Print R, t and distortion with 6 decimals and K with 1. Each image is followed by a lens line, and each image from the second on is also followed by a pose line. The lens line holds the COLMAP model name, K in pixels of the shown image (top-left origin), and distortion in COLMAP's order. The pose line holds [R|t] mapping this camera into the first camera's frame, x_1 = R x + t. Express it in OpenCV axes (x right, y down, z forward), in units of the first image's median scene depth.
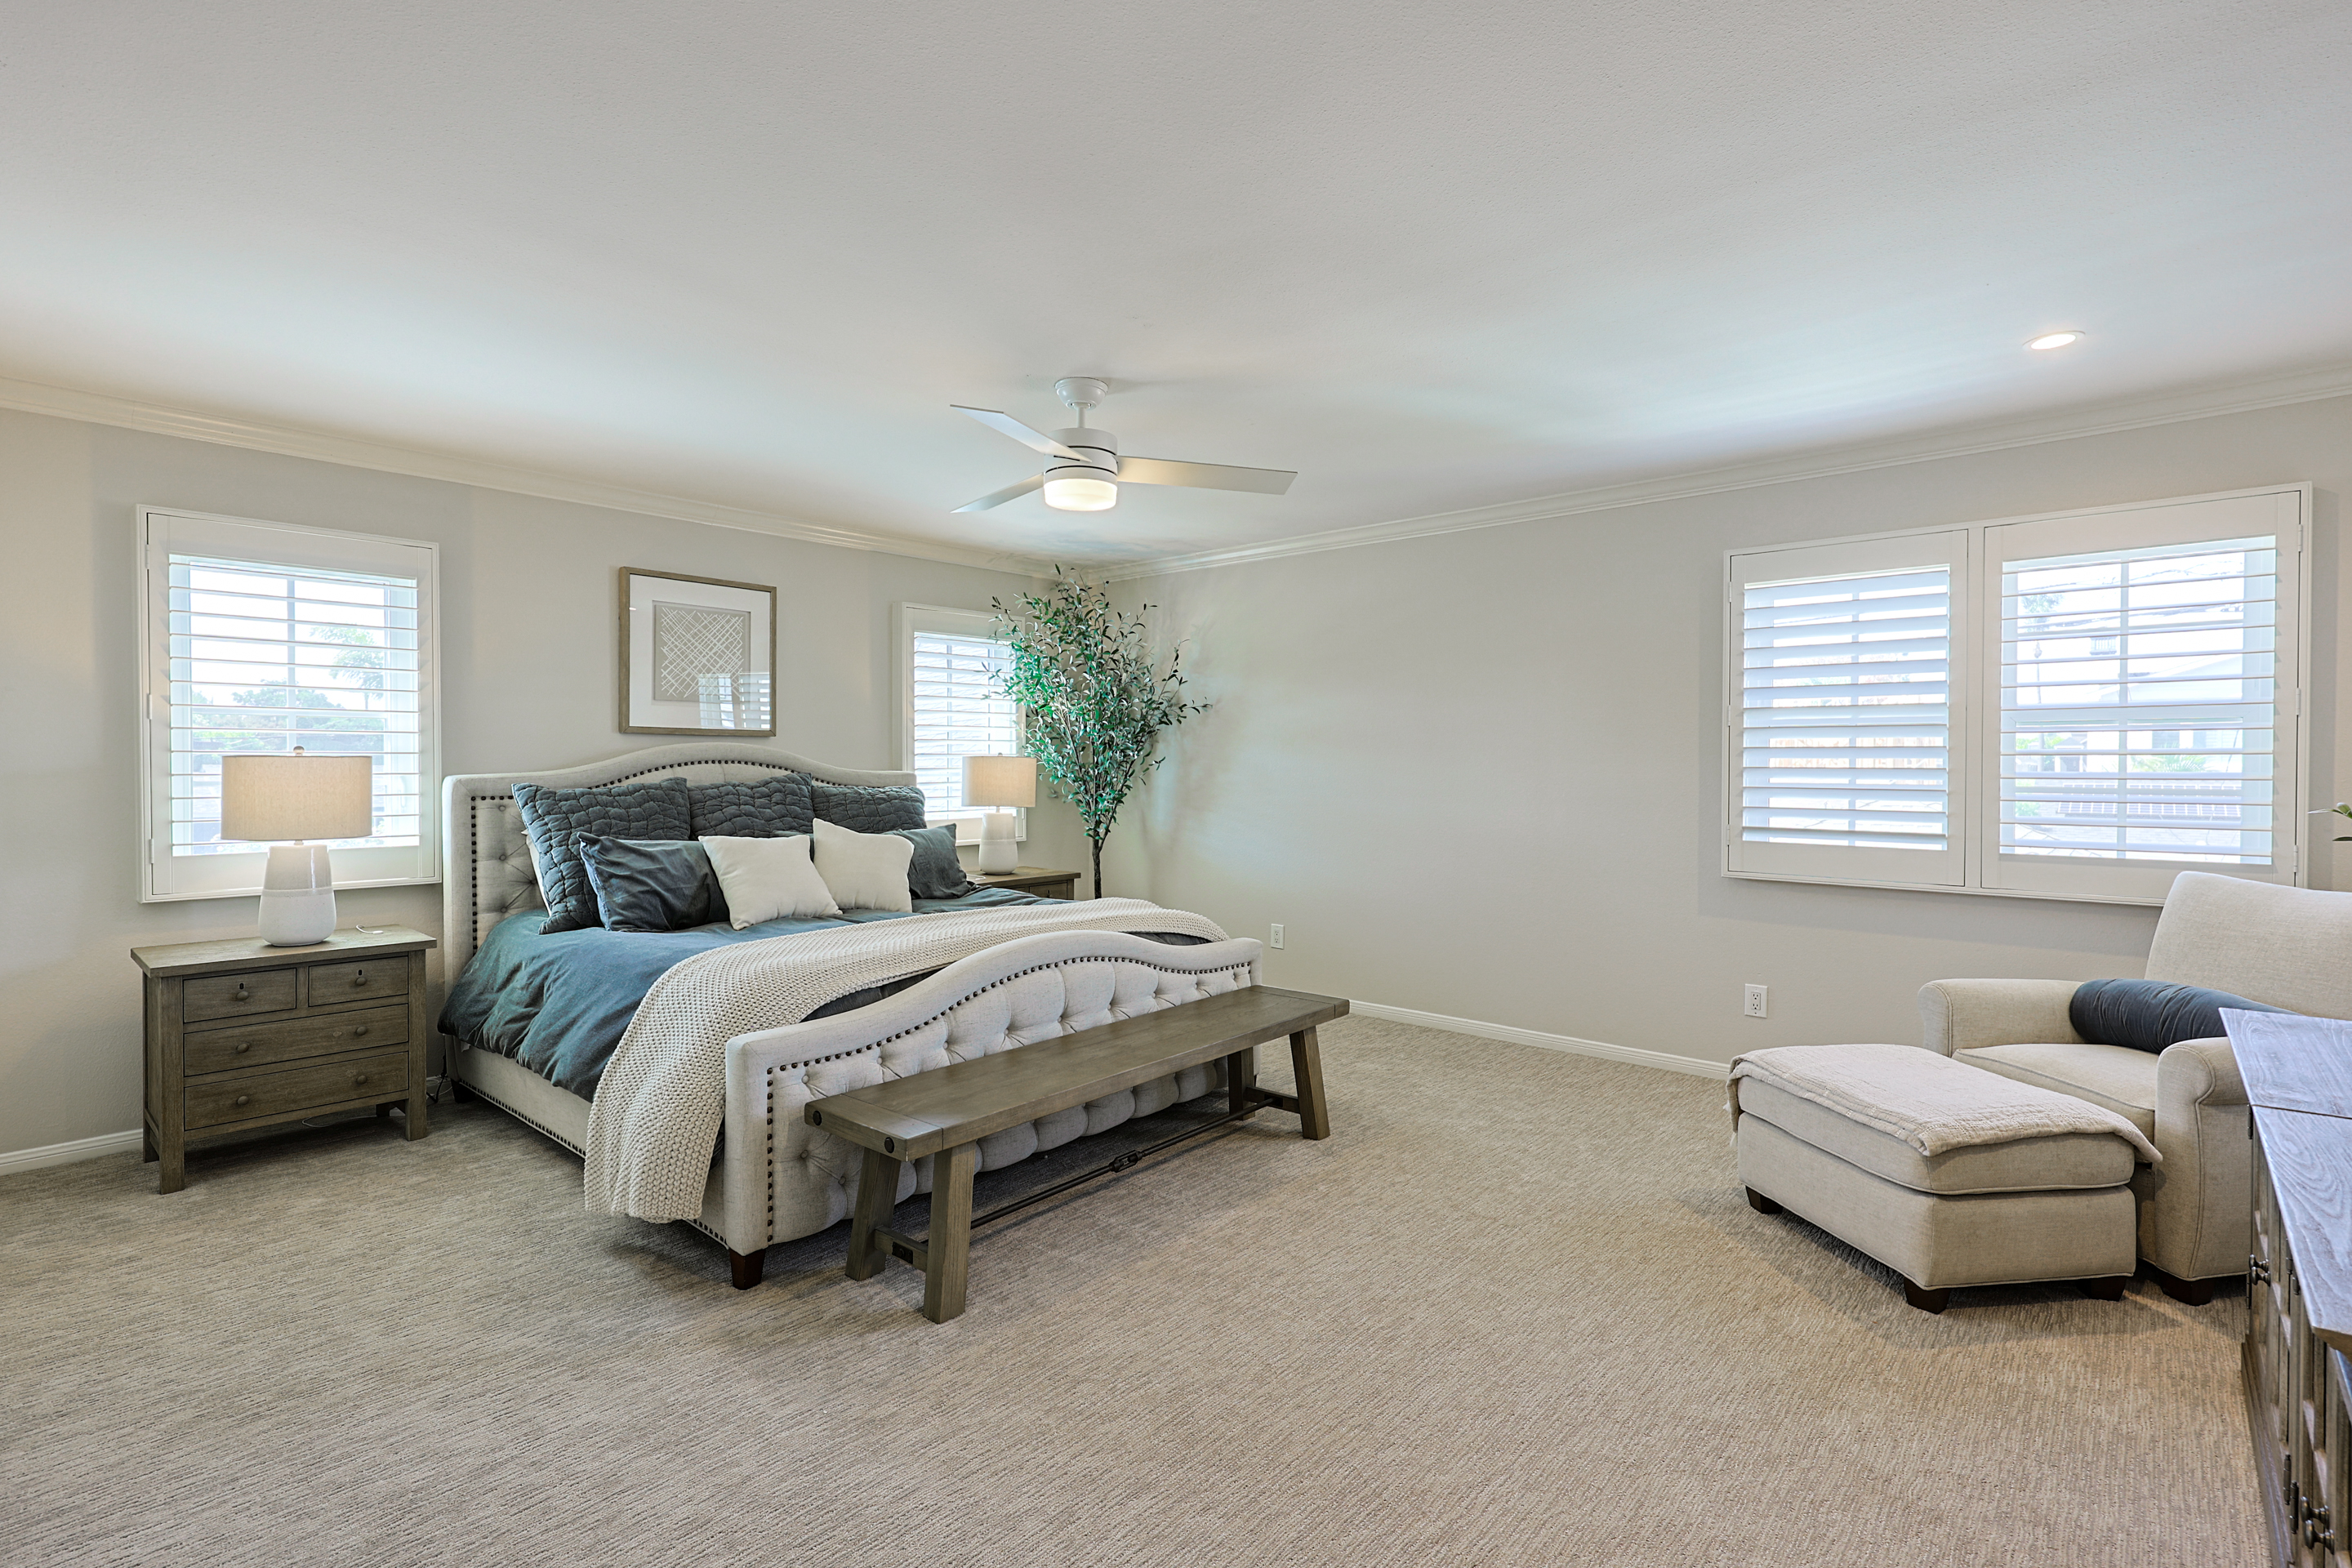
lens RADIAL K [[1164.9, 0, 1232.6], [0, 1164.9, 753.9], [0, 0, 1]] dist [0.002722, 0.001521]
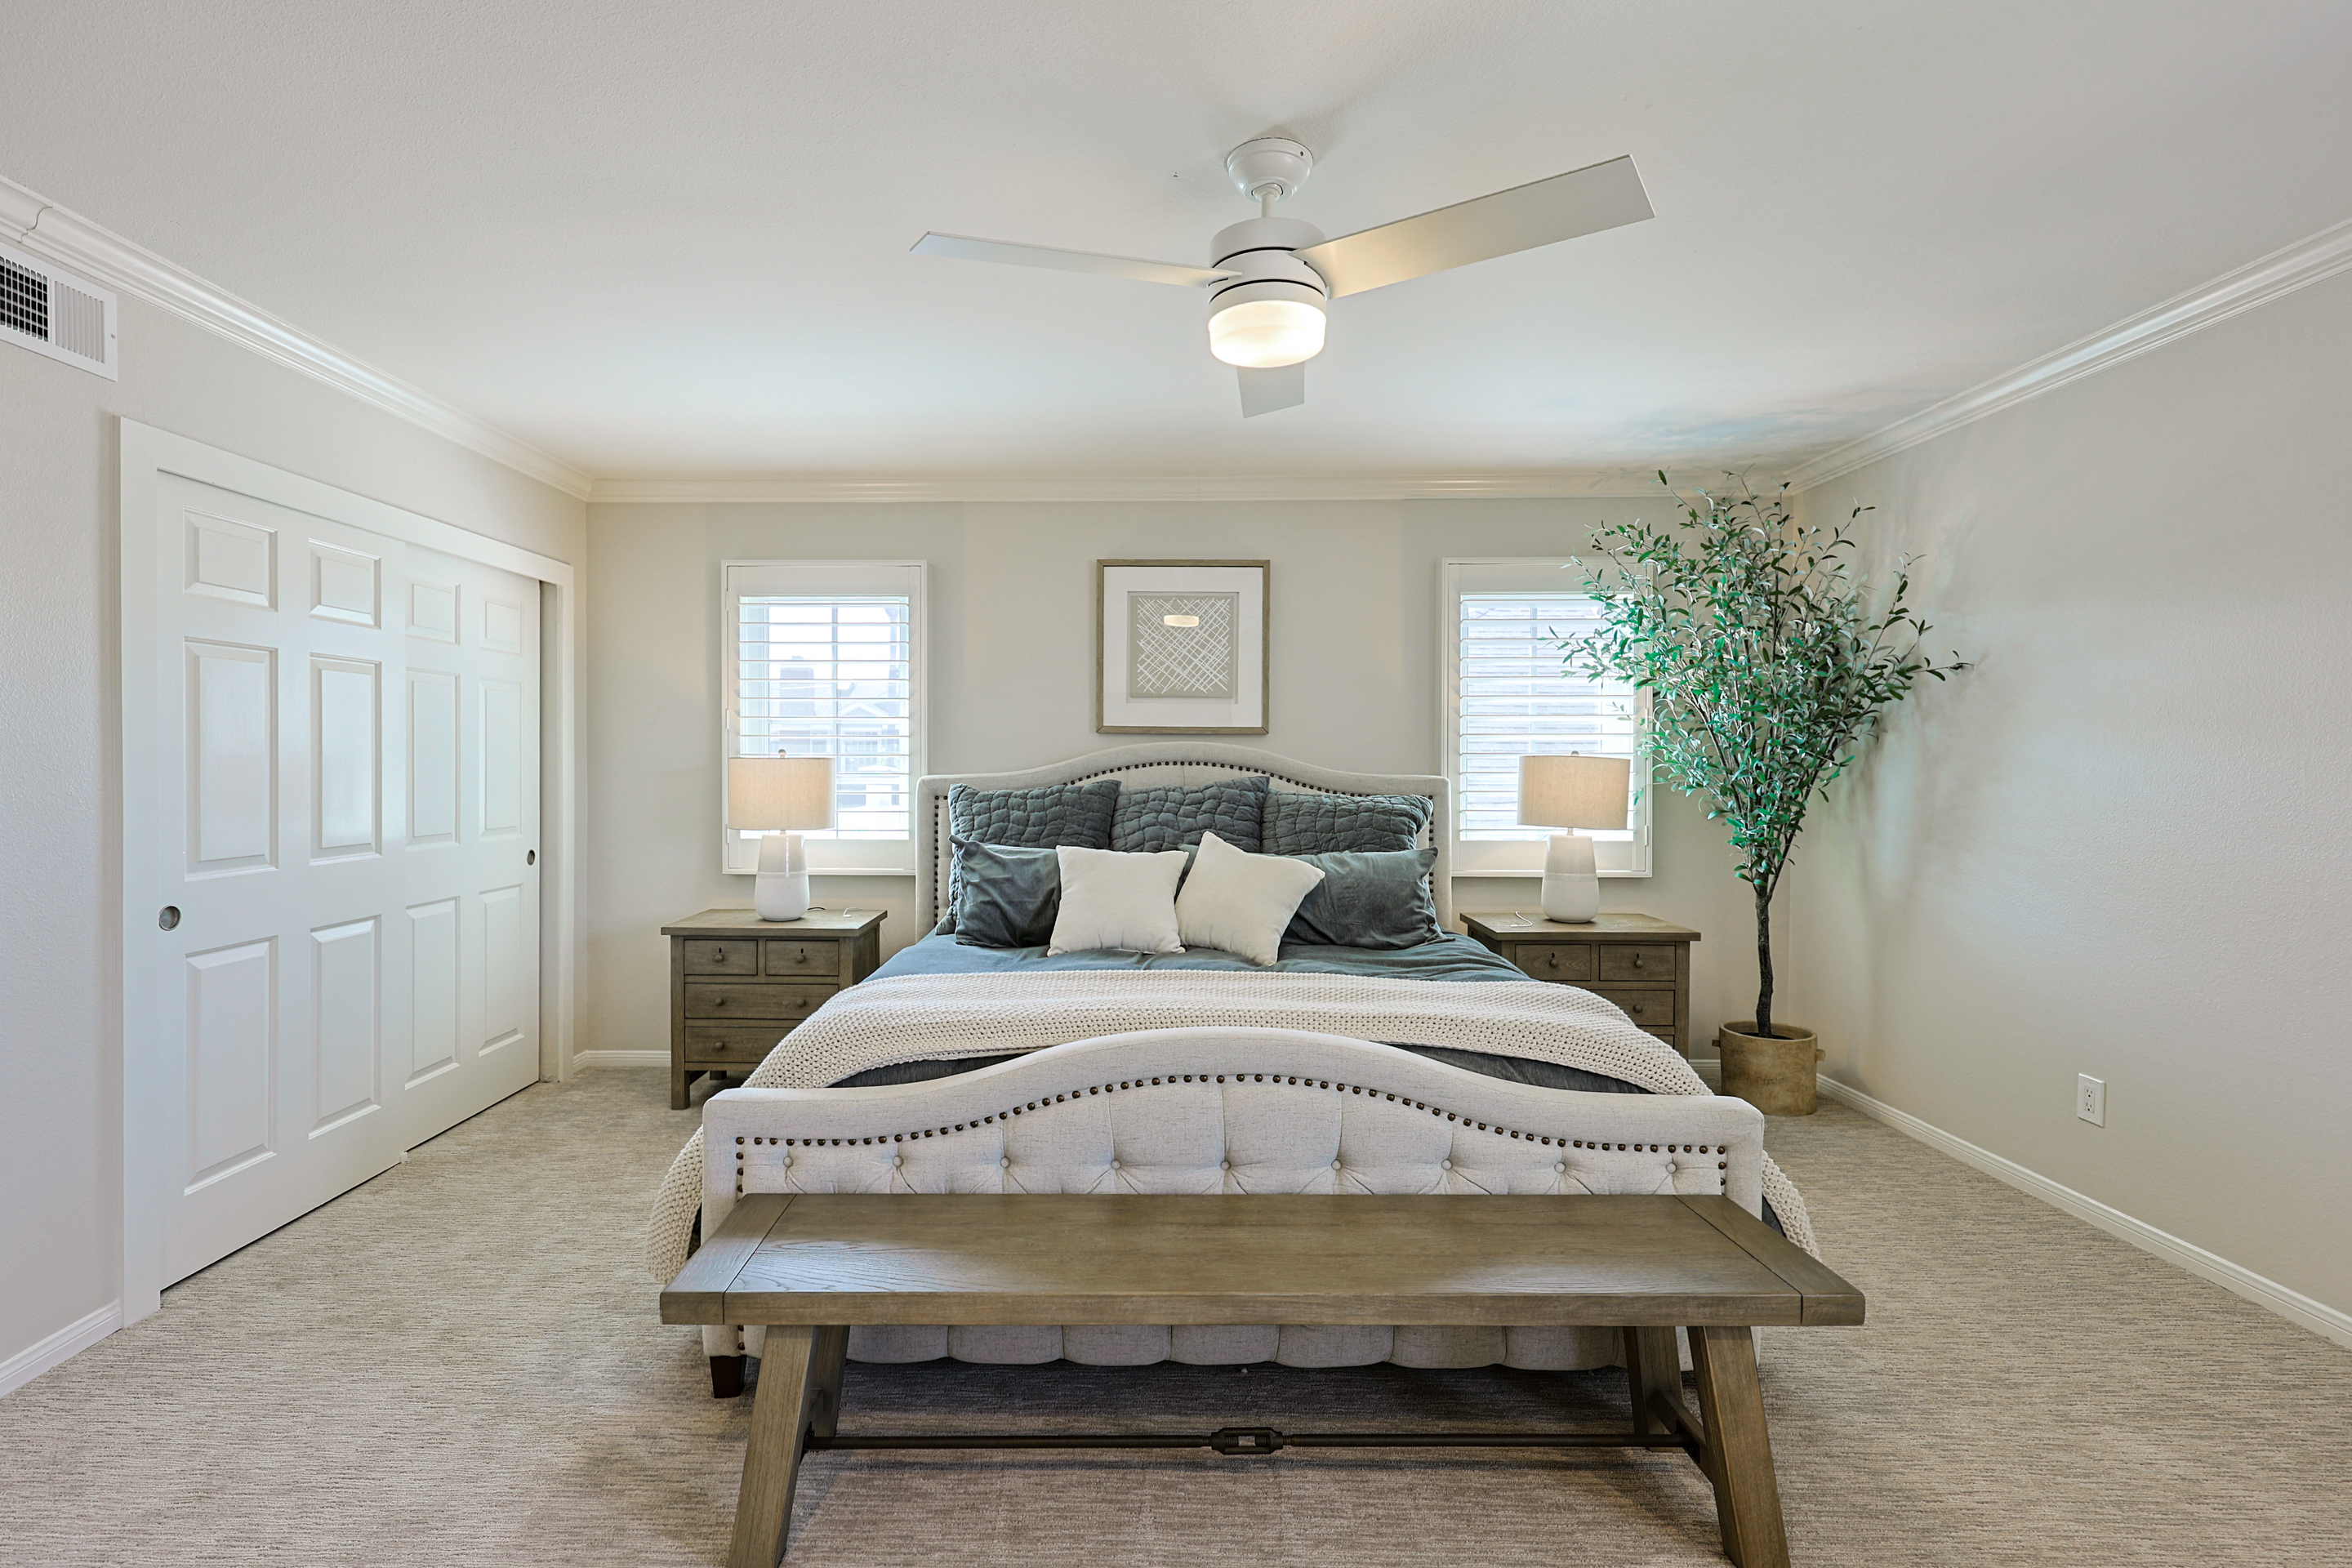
lens RADIAL K [[1157.0, 0, 1167.7], [0, 1157.0, 758.8], [0, 0, 1]] dist [0.006512, -0.000629]
pose [[0.600655, -0.003152, -0.799502, 0.312644], [0.003970, 0.999992, -0.000959, 0.005018], [0.799499, -0.002598, 0.600662, 0.545947]]
